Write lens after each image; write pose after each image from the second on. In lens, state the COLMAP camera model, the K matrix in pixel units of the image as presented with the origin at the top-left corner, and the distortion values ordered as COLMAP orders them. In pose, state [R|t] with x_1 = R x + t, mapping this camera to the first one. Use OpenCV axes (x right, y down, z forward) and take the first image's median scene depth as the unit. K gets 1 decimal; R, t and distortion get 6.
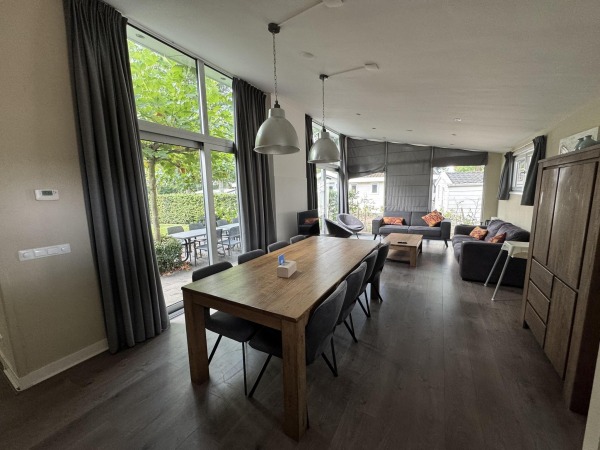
lens RADIAL K [[239.2, 0, 297.3], [0, 239.2, 227.2], [0, 0, 1]] dist [-0.000002, 0.000157]
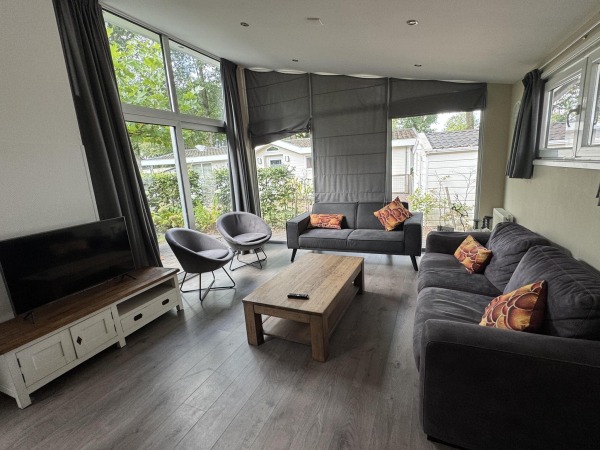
lens RADIAL K [[282.2, 0, 303.1], [0, 282.2, 224.0], [0, 0, 1]] dist [0.019182, -0.000096]
pose [[0.992321, -0.059218, 0.108593, 0.292071], [0.053172, 0.996914, 0.057759, -0.062463], [-0.111678, -0.051541, 0.992407, 0.381830]]
